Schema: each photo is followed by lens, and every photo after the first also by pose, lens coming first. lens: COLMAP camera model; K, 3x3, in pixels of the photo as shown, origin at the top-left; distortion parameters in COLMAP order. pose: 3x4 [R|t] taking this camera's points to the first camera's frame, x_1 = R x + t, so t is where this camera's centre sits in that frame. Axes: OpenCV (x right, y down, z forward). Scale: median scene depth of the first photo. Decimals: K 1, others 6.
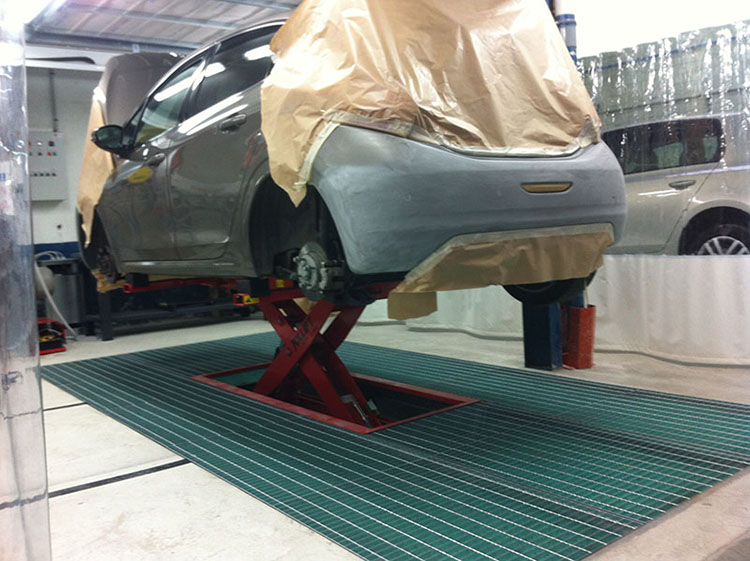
lens RADIAL K [[733.0, 0, 375.0], [0, 733.0, 280.5], [0, 0, 1]] dist [-0.002232, -0.013545]
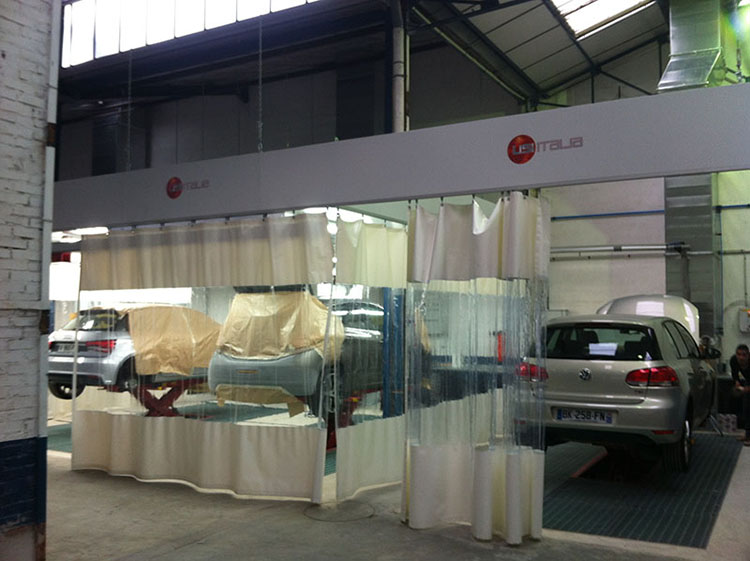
lens RADIAL K [[733.0, 0, 375.0], [0, 733.0, 280.5], [0, 0, 1]] dist [-0.002232, -0.013545]
pose [[0.402943, 0.010321, -0.915167, 3.344302], [-0.082514, 0.996274, -0.025095, -0.487093], [0.911498, 0.085626, 0.402294, 0.229538]]
